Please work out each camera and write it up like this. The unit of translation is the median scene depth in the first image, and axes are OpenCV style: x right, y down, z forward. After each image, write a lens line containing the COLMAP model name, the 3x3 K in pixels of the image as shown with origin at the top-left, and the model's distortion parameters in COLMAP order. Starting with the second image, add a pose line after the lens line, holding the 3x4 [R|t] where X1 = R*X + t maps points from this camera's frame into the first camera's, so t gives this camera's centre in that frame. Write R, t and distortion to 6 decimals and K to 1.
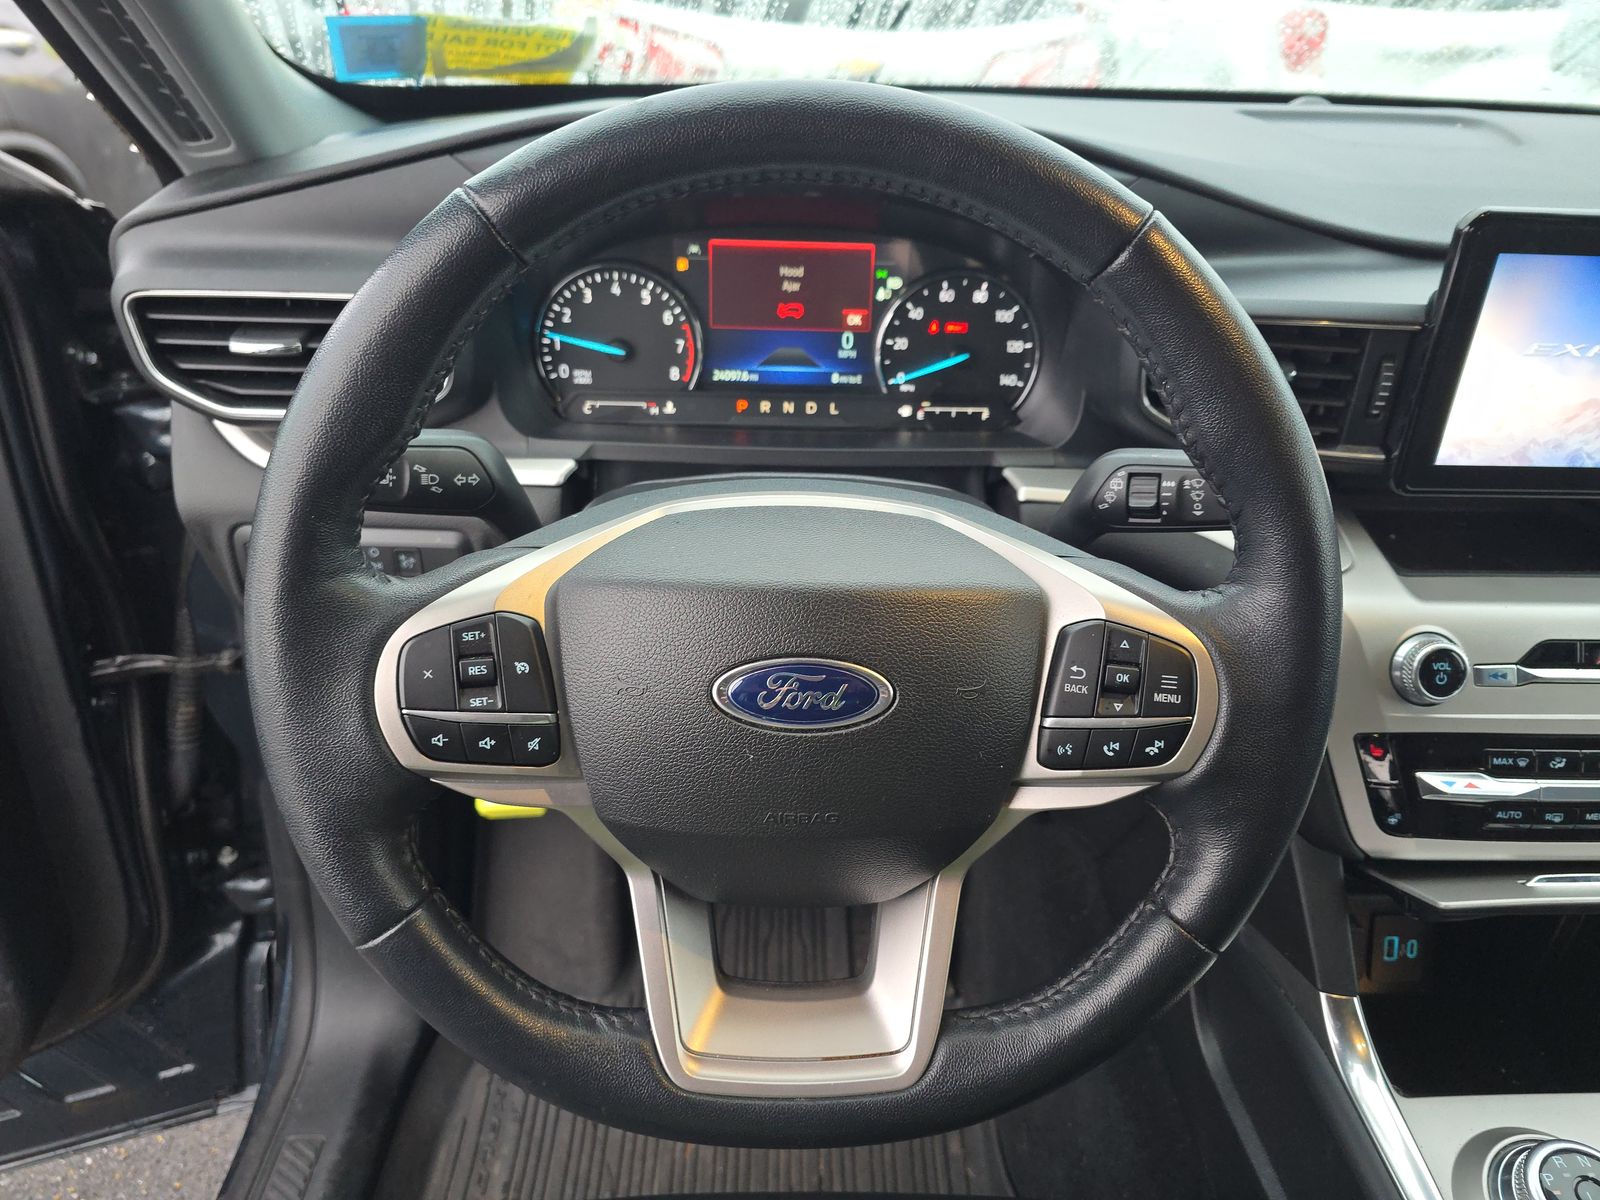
lens RADIAL K [[1034.2, 0, 800.0], [0, 1034.2, 600.0], [0, 0, 1]] dist [0.042398, -0.000436]
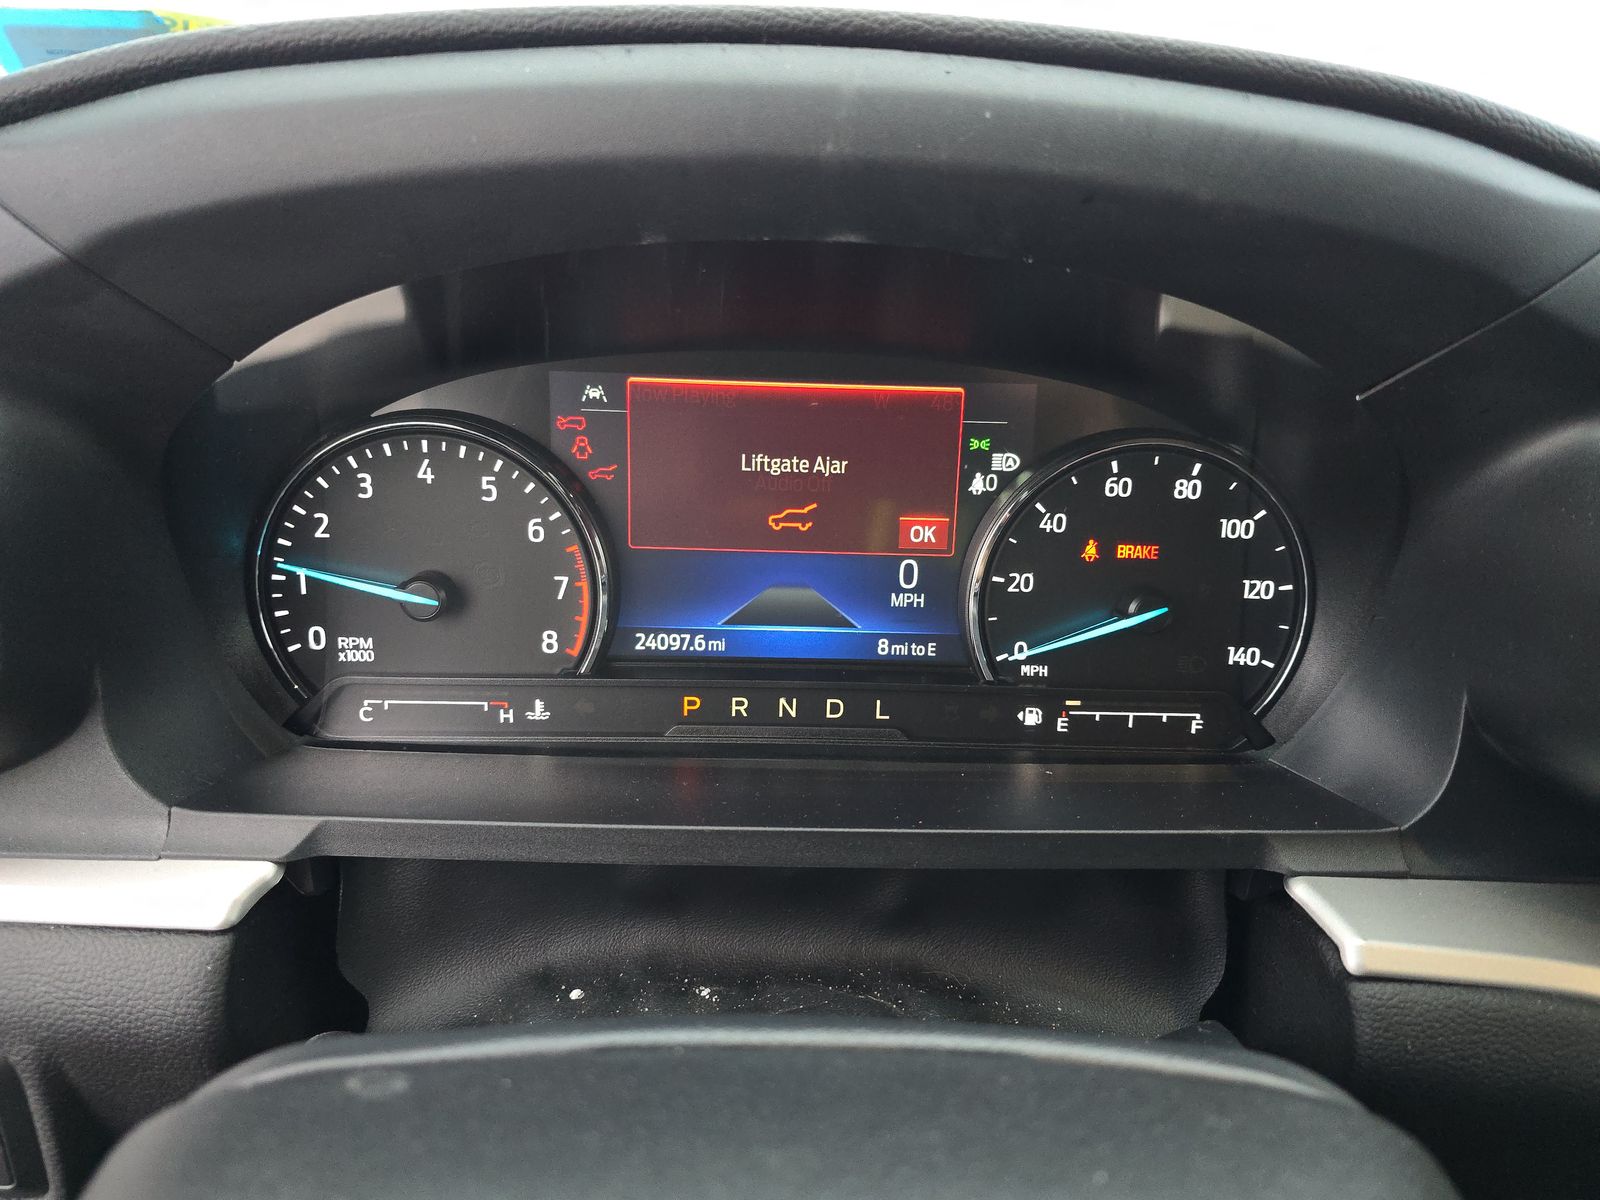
lens RADIAL K [[1076.2, 0, 800.0], [0, 1076.2, 600.0], [0, 0, 1]] dist [0.002346, -0.000103]
pose [[0.999941, 0.003900, -0.010127, -0.000456], [-0.005639, 0.984049, -0.177808, -0.151005], [0.009272, 0.177855, 0.984013, 0.513346]]
